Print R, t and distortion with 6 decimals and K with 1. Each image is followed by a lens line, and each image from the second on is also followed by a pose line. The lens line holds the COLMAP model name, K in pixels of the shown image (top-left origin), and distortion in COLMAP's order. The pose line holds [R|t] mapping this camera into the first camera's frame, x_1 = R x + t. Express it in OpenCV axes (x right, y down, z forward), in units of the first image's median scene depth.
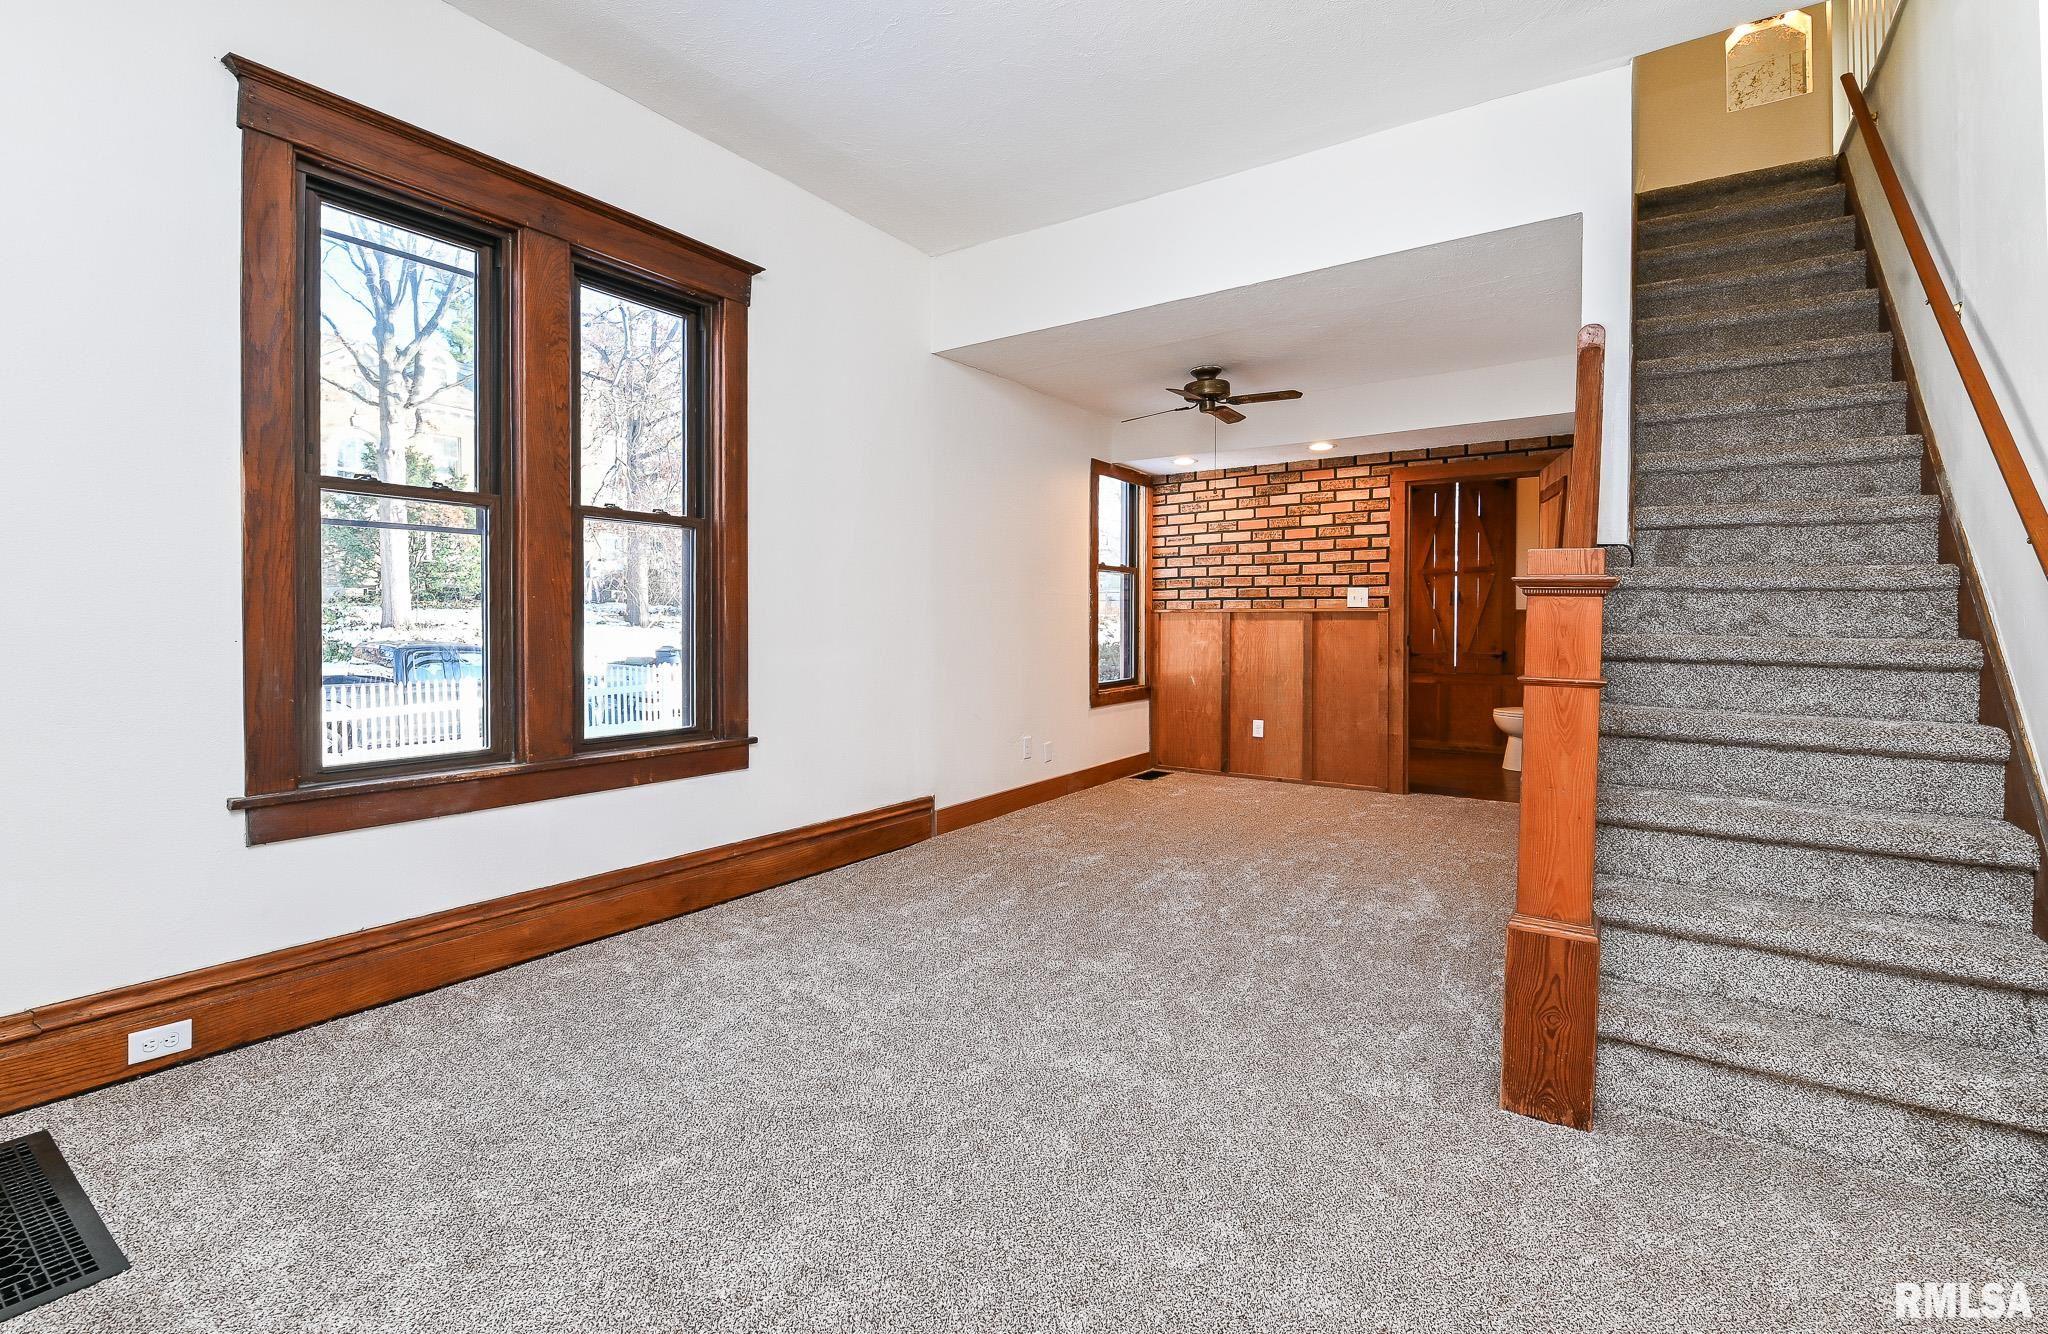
lens RADIAL K [[910.9, 0, 1098.7], [0, 910.9, 625.8], [0, 0, 1]] dist [-0.010015, -0.004676]
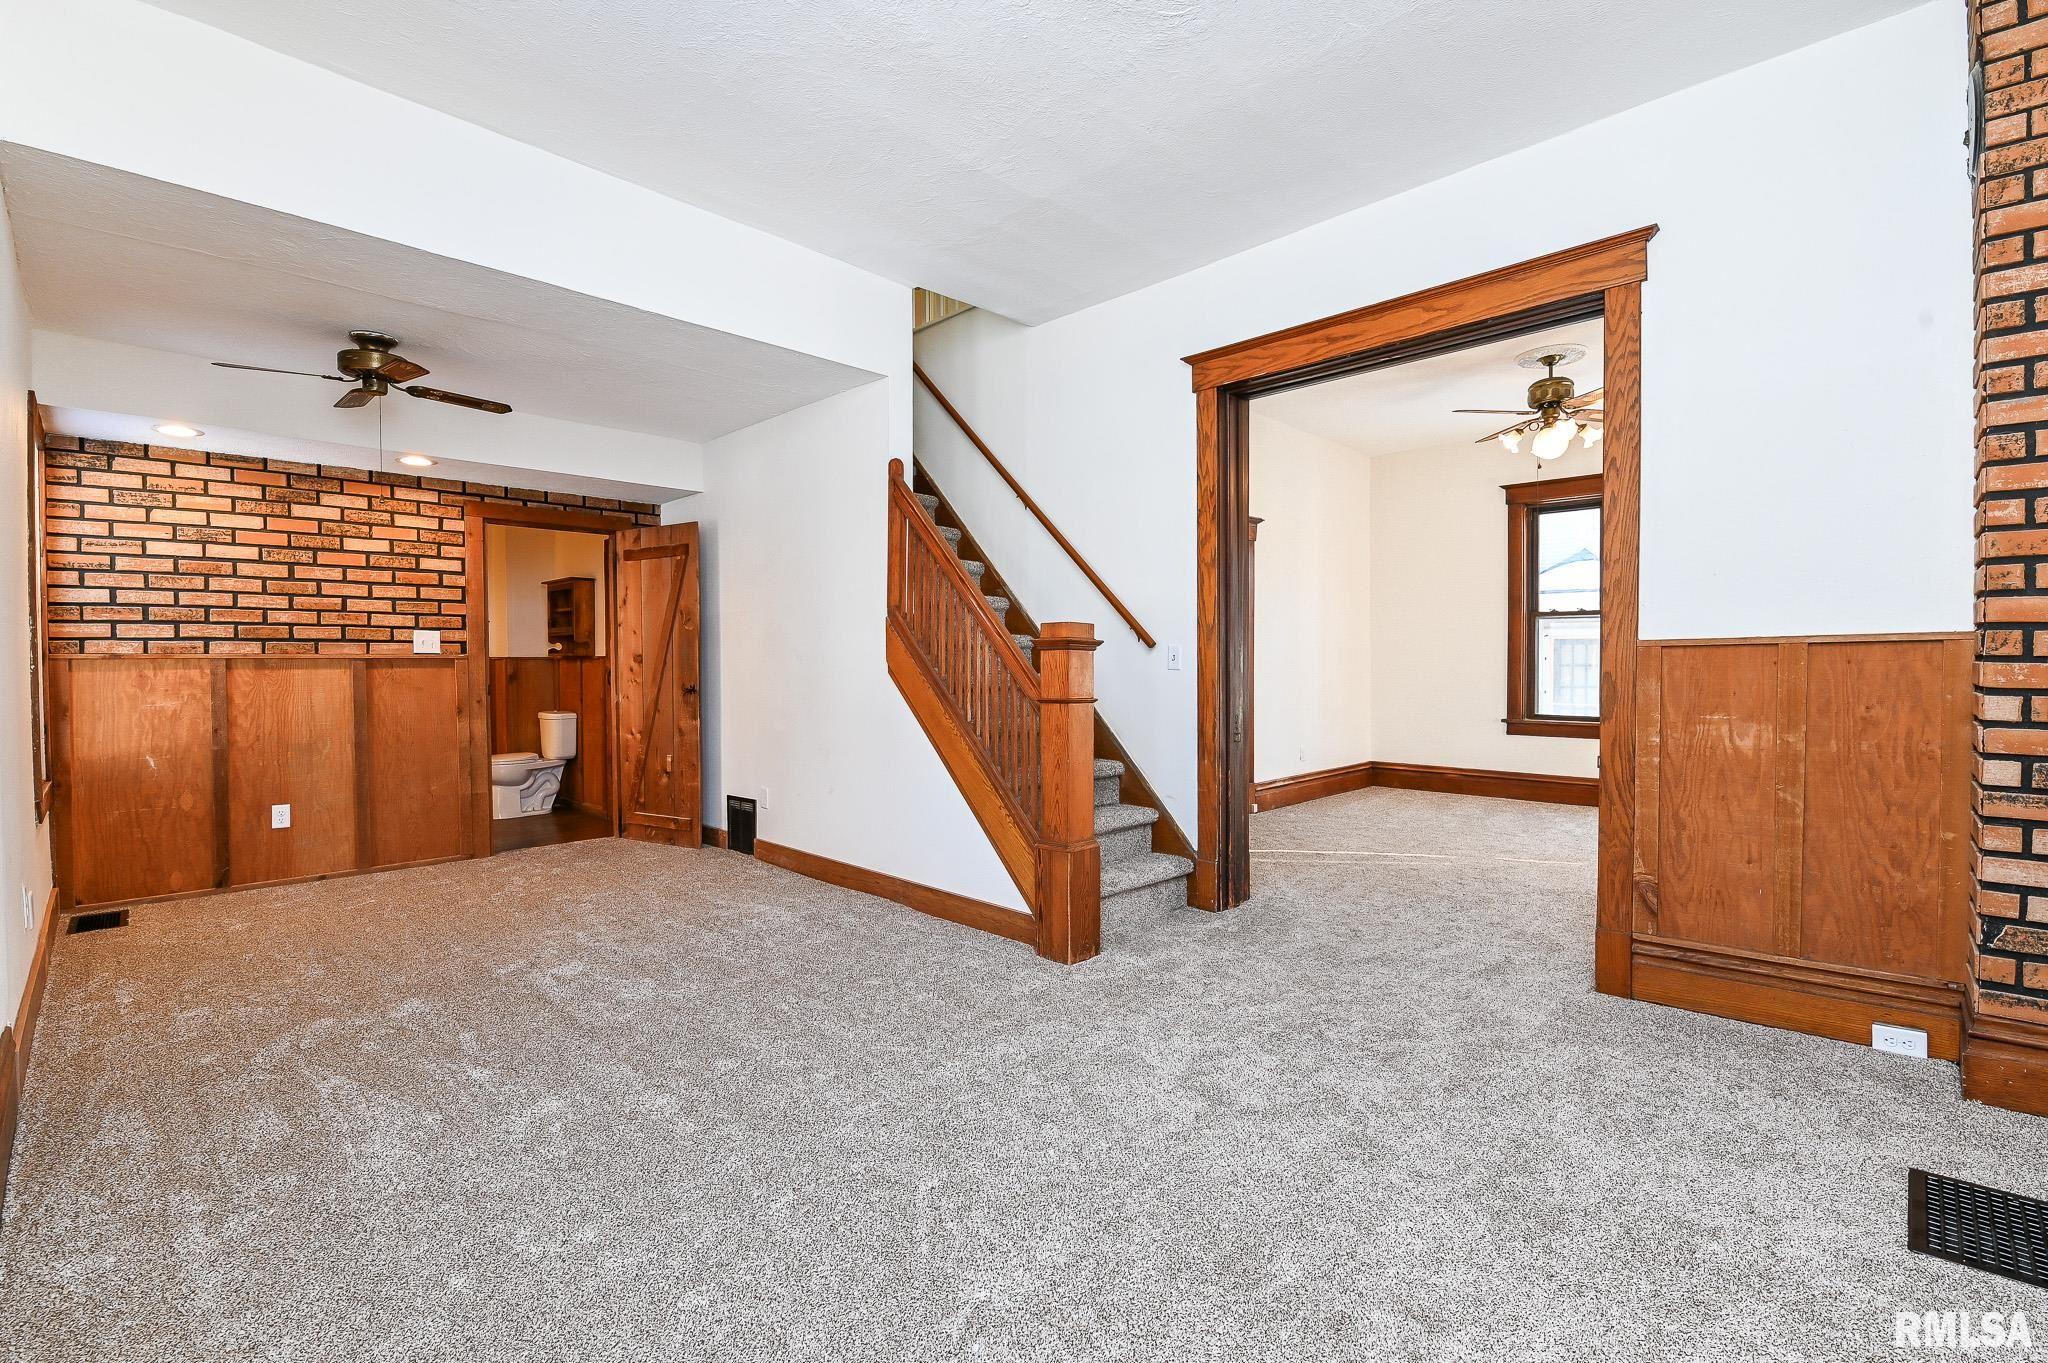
lens RADIAL K [[887.3, 0, 1012.1], [0, 887.3, 674.6], [0, 0, 1]] dist [-0.013084, -0.003870]
pose [[0.203303, -0.015327, 0.978996, -0.409066], [0.011913, 0.999842, 0.013179, -0.004458], [-0.979043, 0.008983, 0.203454, 0.279592]]
